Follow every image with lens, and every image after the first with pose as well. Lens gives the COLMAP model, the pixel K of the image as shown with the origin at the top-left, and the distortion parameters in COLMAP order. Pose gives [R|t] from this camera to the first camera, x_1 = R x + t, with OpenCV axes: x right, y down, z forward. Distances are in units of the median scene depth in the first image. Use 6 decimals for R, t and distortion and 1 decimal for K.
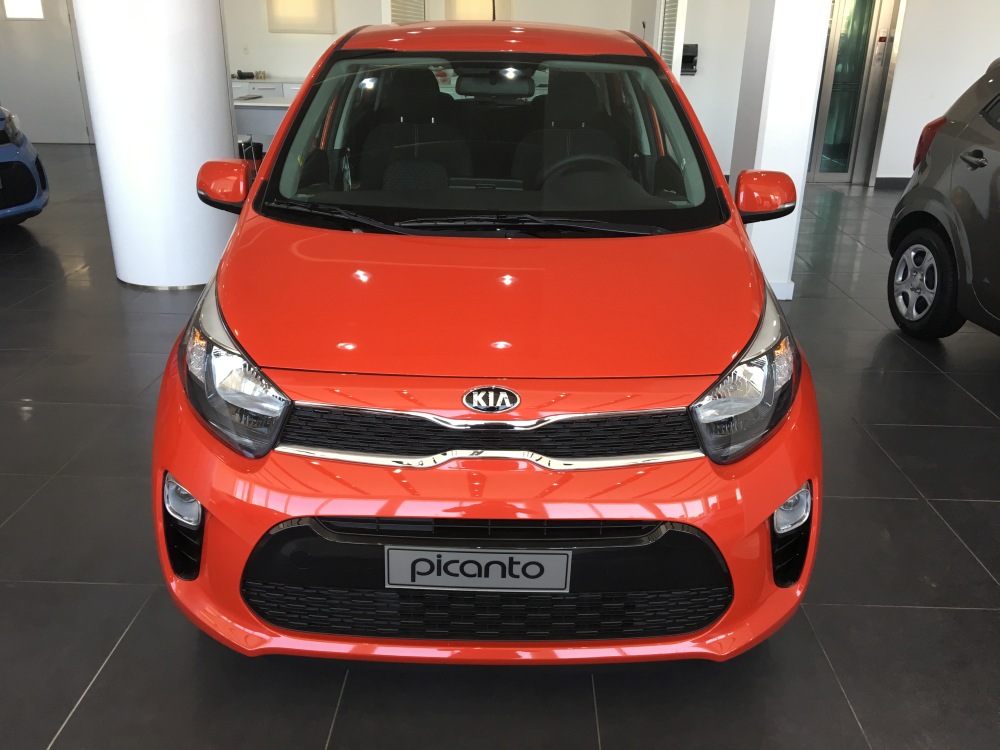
lens RADIAL K [[853.0, 0, 494.2], [0, 853.0, 374.9], [0, 0, 1]] dist [0.083302, -0.129733]
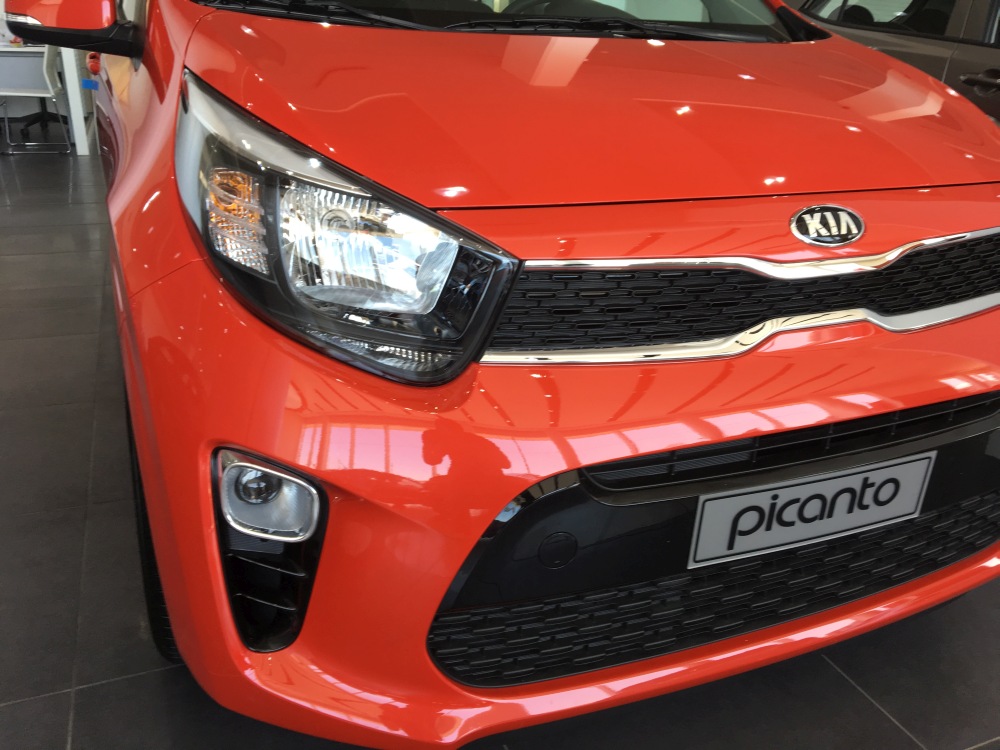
lens RADIAL K [[853.0, 0, 498.3], [0, 853.0, 374.6], [0, 0, 1]] dist [0.083302, -0.129733]
pose [[0.916782, -0.136676, 0.375273, -0.453646], [0.133298, 0.990455, 0.035085, 0.079291], [-0.376486, 0.017858, 0.926250, 0.509544]]
